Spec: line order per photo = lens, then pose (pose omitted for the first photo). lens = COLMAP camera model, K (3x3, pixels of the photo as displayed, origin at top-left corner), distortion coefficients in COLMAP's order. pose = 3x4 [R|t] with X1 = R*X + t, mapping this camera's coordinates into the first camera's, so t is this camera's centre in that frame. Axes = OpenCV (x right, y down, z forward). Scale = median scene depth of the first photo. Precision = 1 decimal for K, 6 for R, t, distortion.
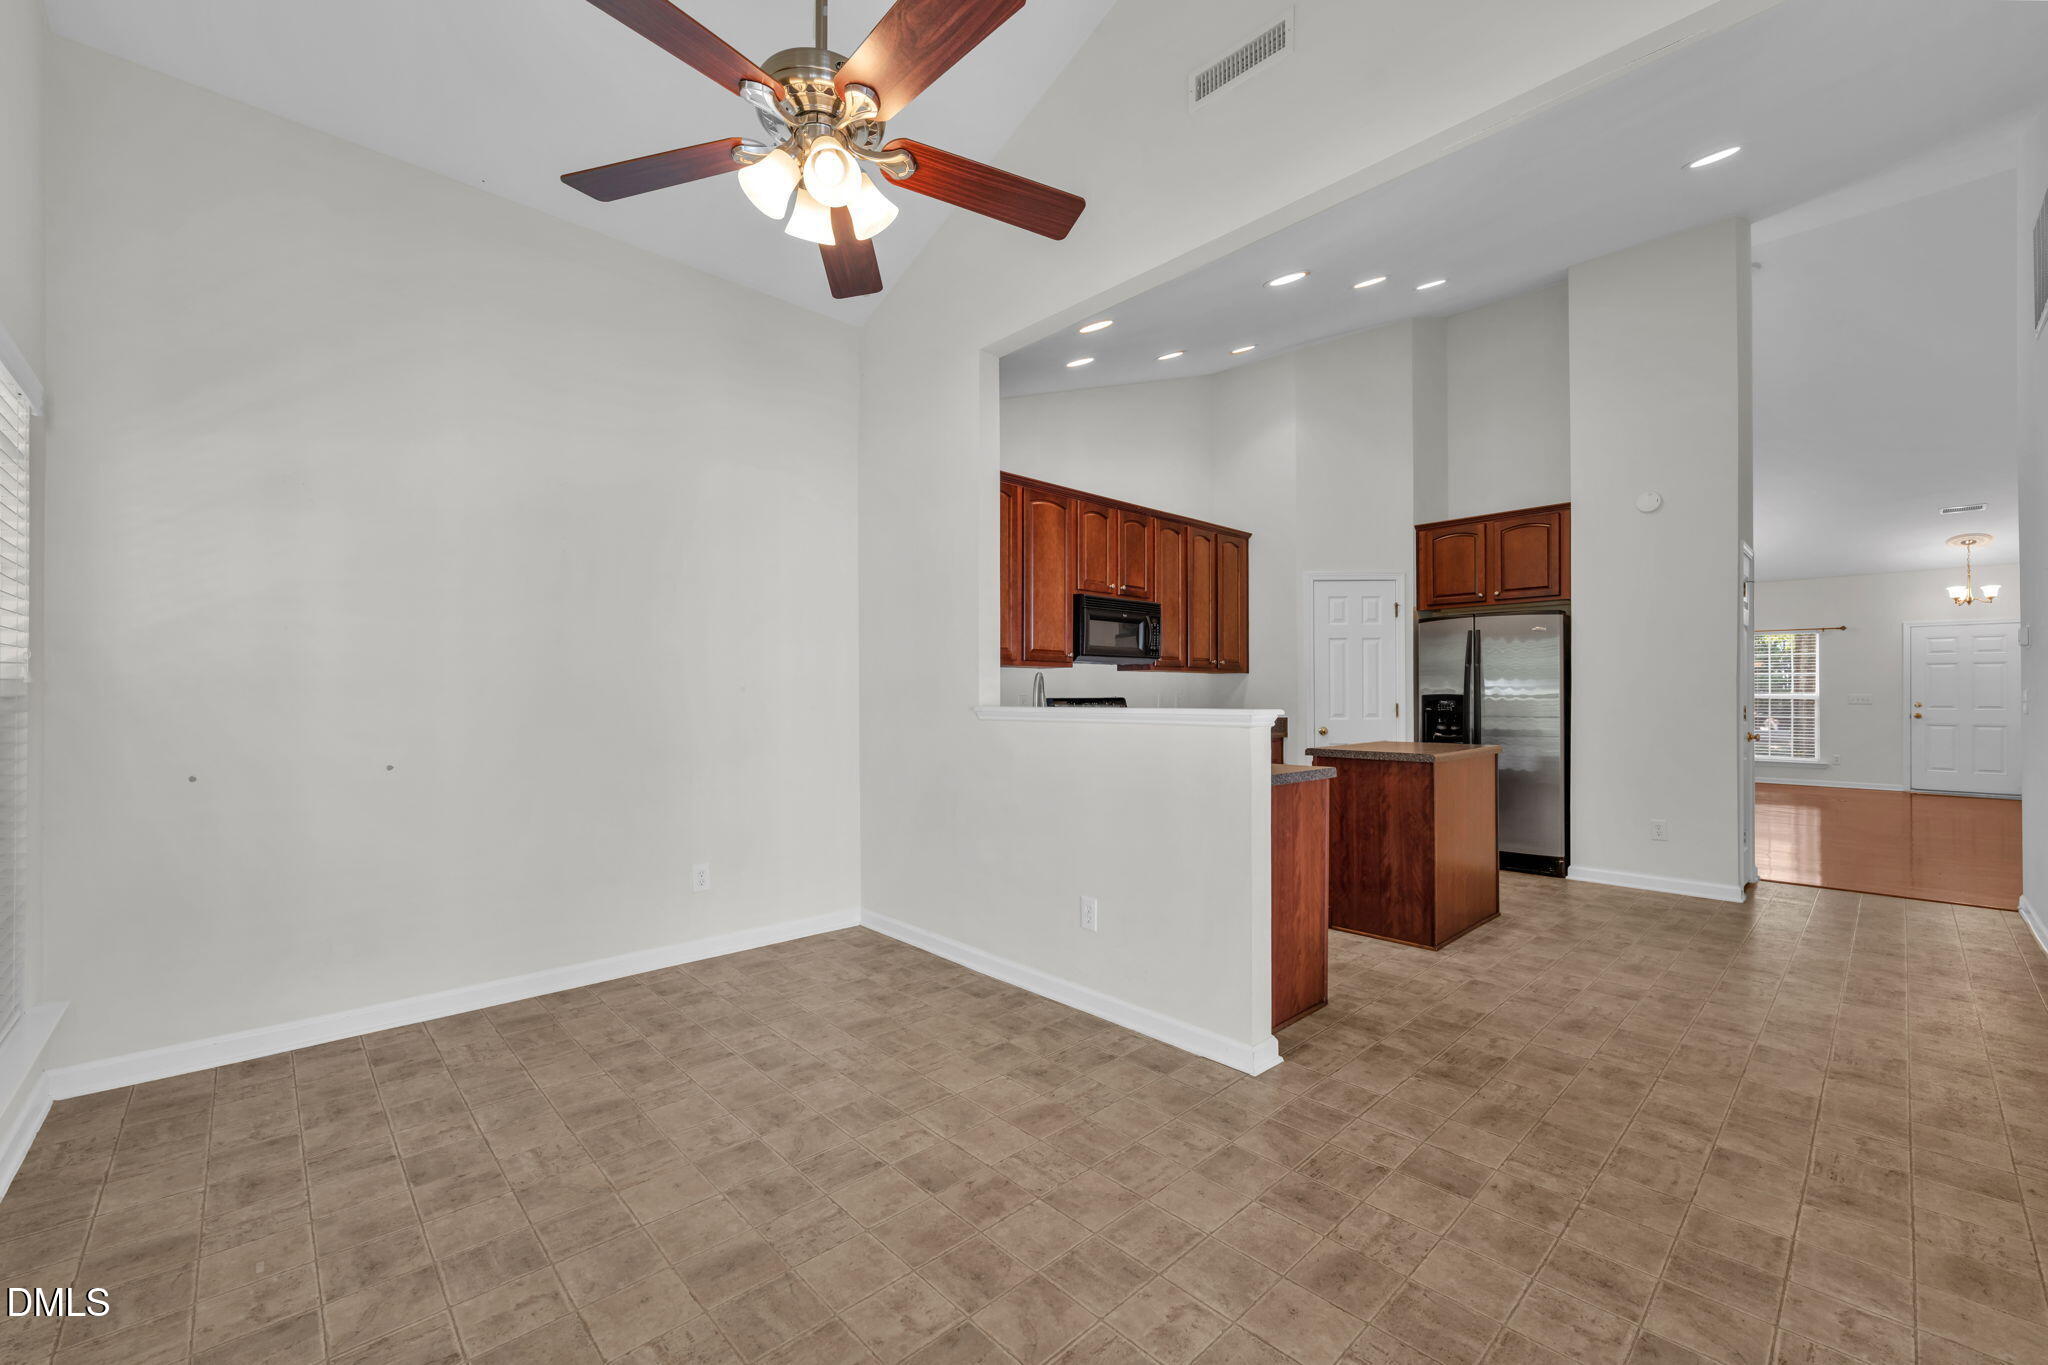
lens RADIAL K [[796.6, 0, 1027.4], [0, 796.6, 690.1], [0, 0, 1]] dist [-0.004846, 0.000277]
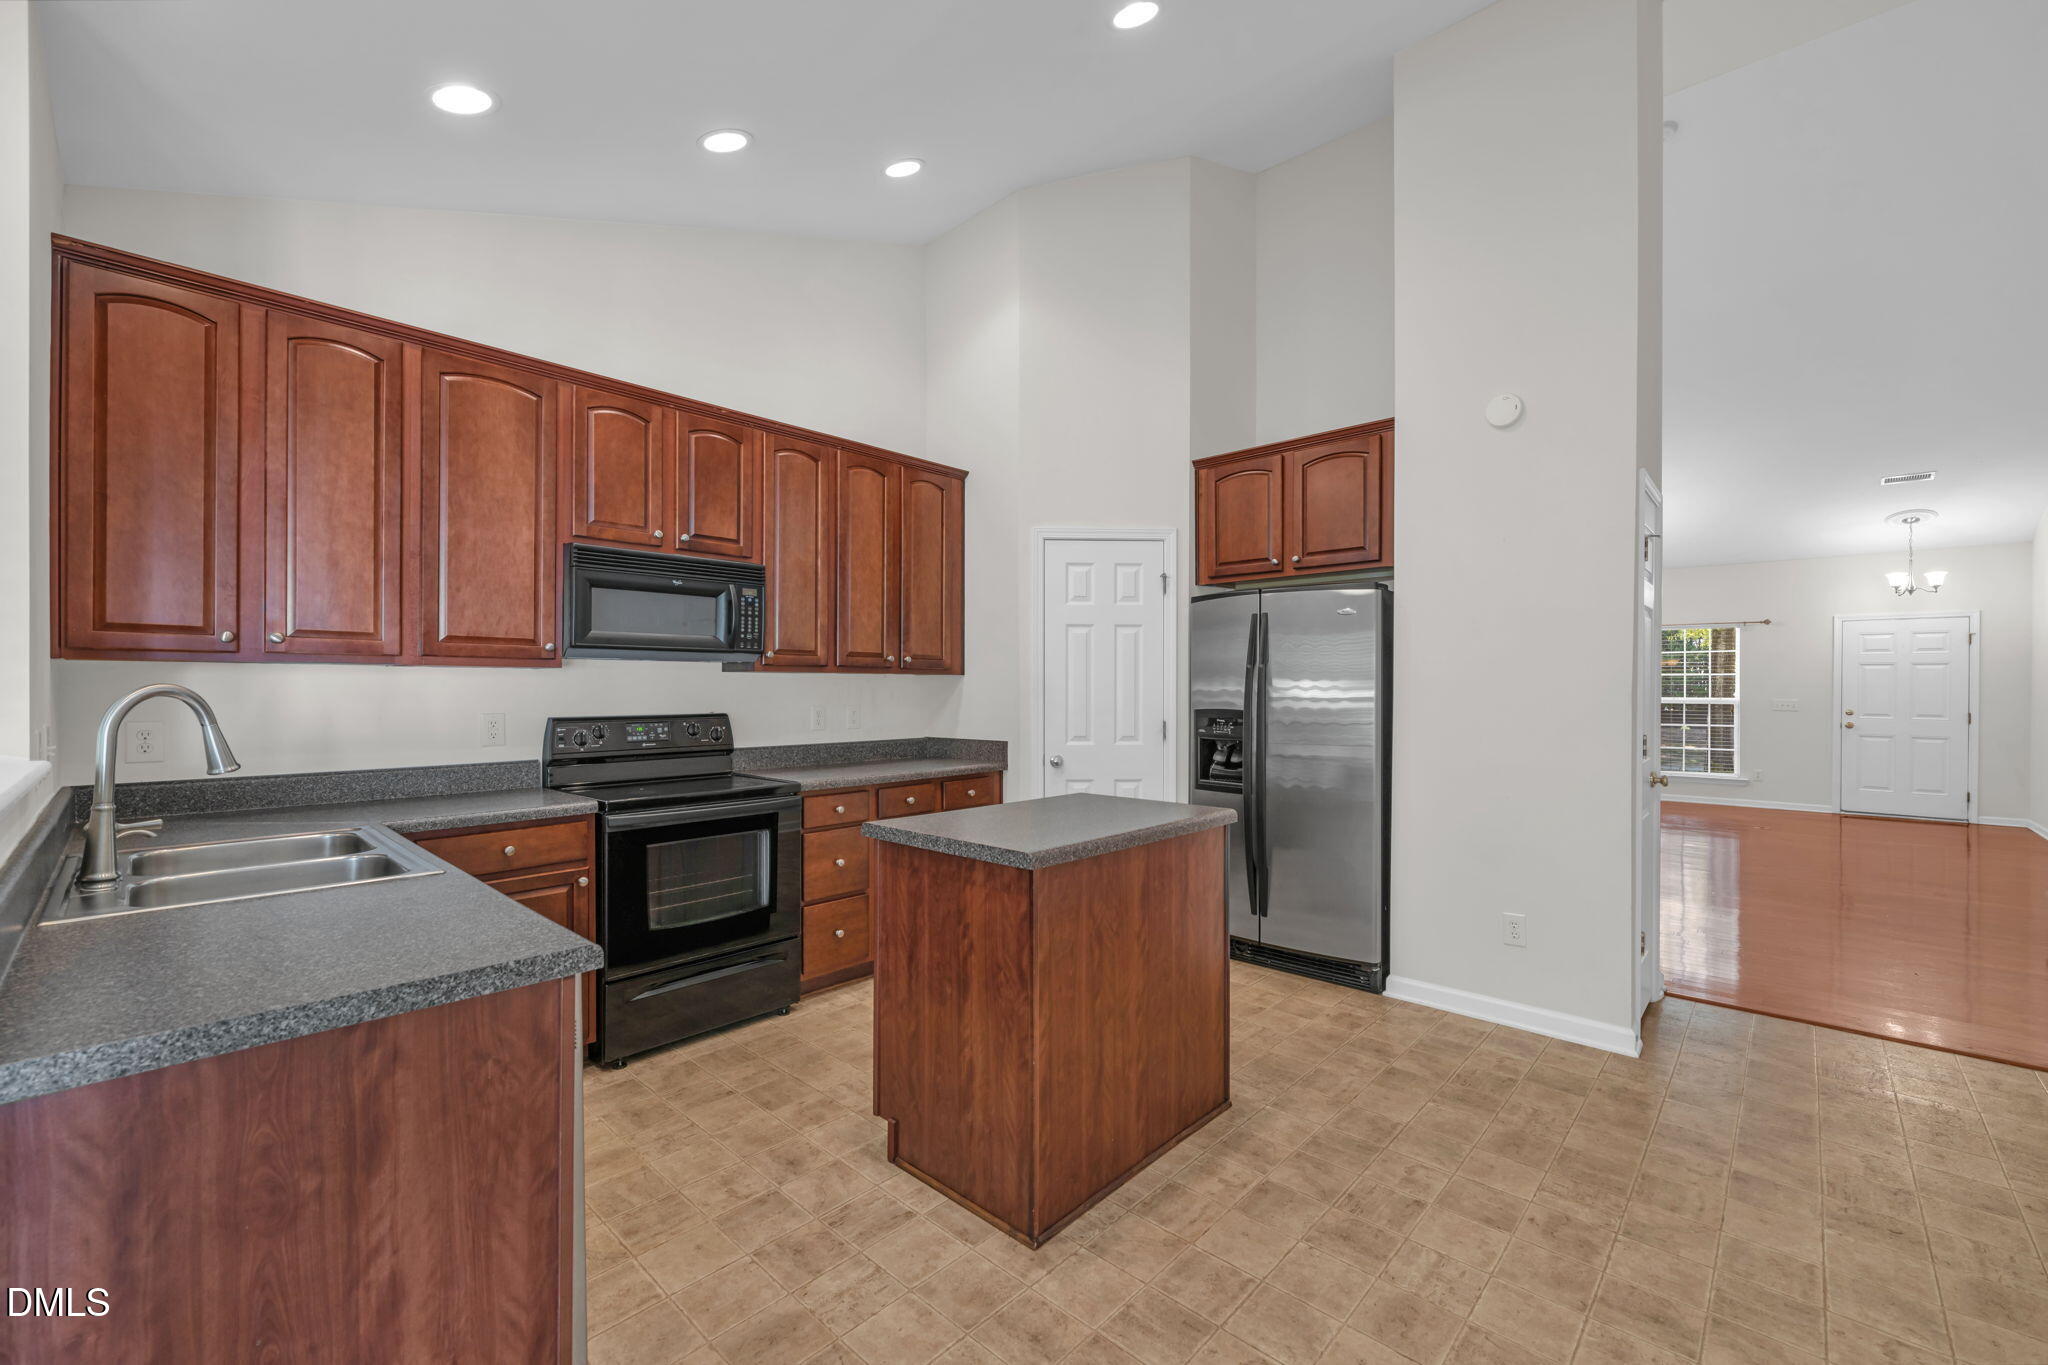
lens RADIAL K [[796.6, 0, 1028.6], [0, 796.6, 686.2], [0, 0, 1]] dist [-0.004846, 0.000277]
pose [[0.998112, 0.003649, 0.061319, 0.359787], [-0.003953, 0.999981, 0.004832, -0.018507], [-0.061300, -0.005066, 0.998107, 0.382490]]
